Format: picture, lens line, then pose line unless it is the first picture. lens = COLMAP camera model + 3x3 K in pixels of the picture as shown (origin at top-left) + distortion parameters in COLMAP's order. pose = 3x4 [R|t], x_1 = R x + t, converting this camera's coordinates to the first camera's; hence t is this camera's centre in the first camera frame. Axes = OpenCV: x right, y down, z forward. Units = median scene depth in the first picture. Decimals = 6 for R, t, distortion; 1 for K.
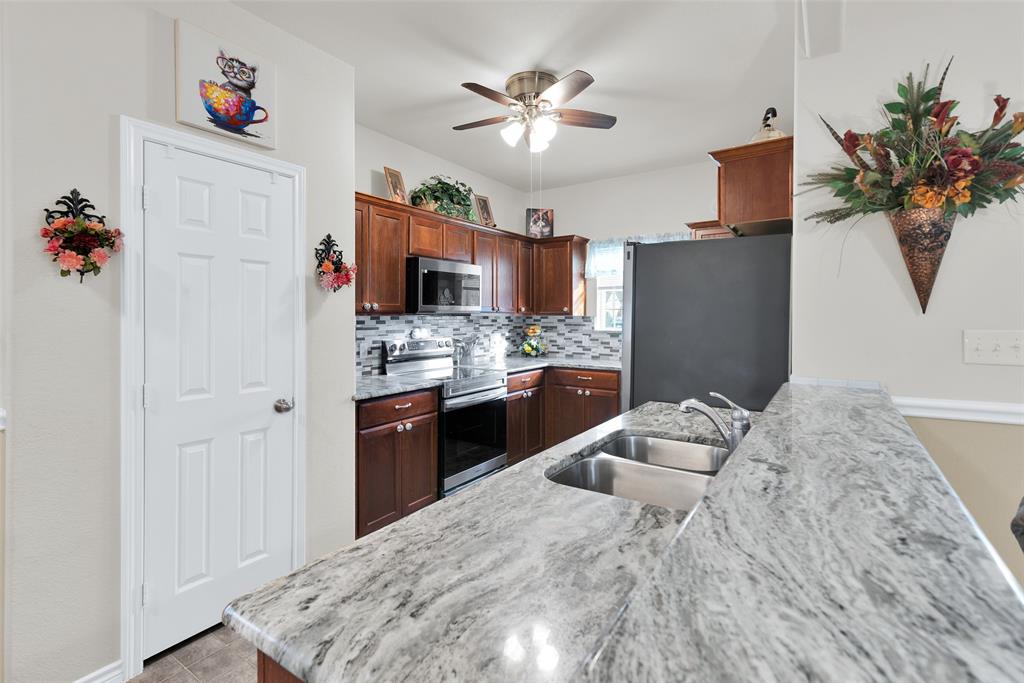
lens RADIAL K [[481.3, 0, 498.3], [0, 481.3, 313.4], [0, 0, 1]] dist [0.015803, 0.000048]
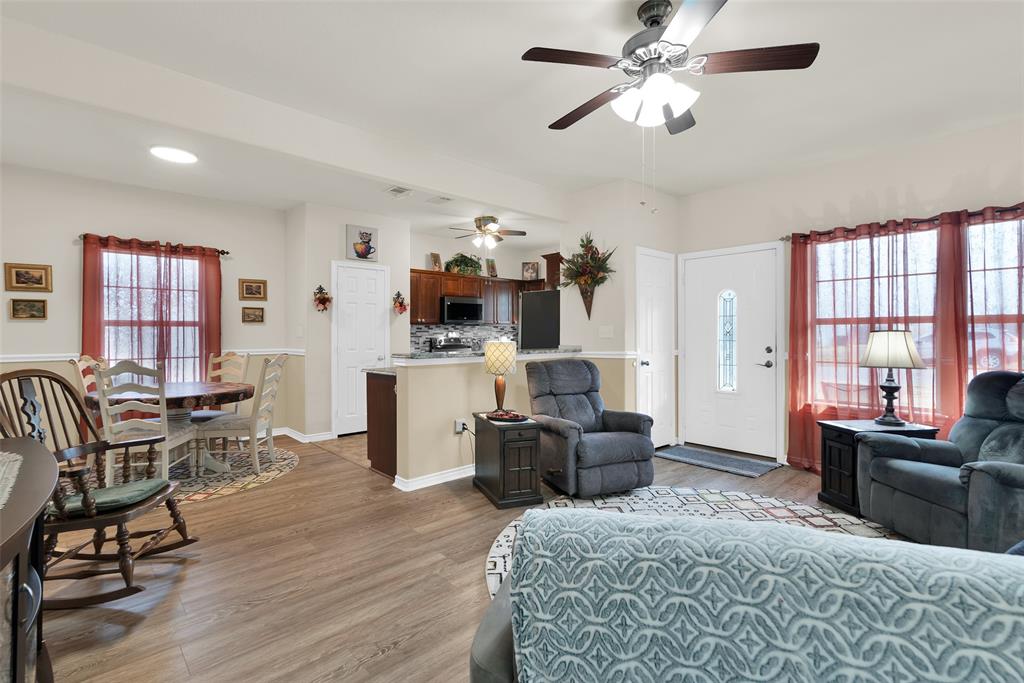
lens RADIAL K [[488.1, 0, 507.2], [0, 488.1, 324.6], [0, 0, 1]] dist [-0.002568, -0.000316]
pose [[0.976166, -0.007677, -0.216889, 0.592346], [0.004735, 0.999890, -0.014081, 0.036715], [0.216973, 0.012719, 0.976095, -1.066305]]
